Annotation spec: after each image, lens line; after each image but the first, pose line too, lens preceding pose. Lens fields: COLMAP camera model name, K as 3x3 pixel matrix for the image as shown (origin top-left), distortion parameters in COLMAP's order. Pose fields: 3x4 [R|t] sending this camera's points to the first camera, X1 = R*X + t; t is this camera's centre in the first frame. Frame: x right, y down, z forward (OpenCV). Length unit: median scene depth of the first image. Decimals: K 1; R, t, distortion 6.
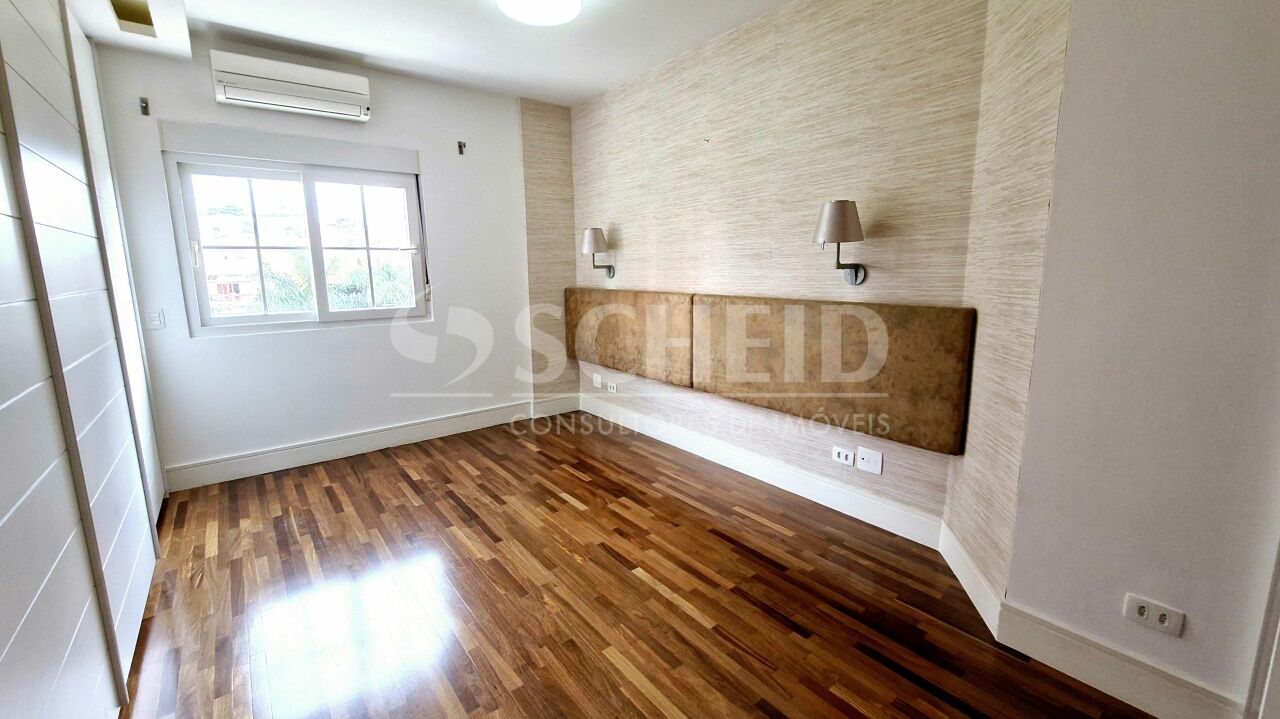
lens RADIAL K [[515.8, 0, 650.5], [0, 515.8, 352.8], [0, 0, 1]] dist [-0.000389, -0.008210]
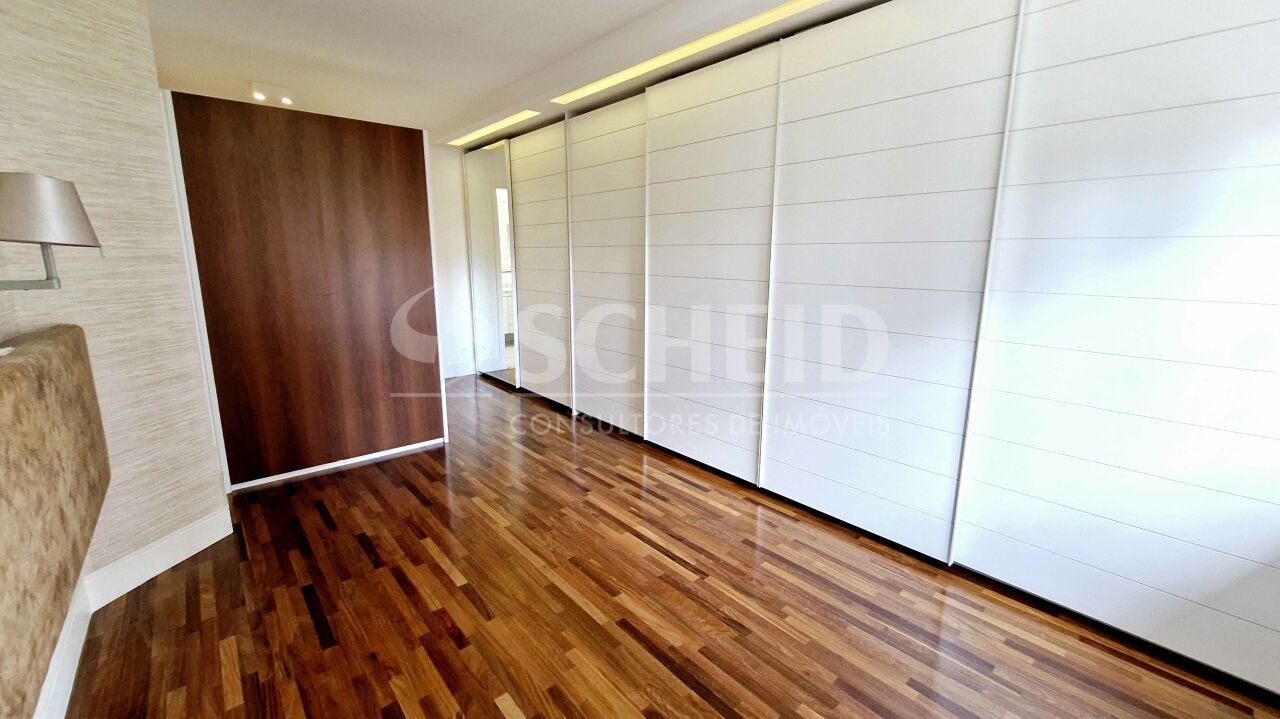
lens RADIAL K [[510.0, 0, 636.6], [0, 510.0, 352.3], [0, 0, 1]] dist [-0.000273, -0.000222]
pose [[-0.999490, 0.010205, -0.030274, -0.316524], [-0.001046, 0.936658, 0.350243, -0.312047], [0.031930, 0.350096, -0.936169, 1.675563]]
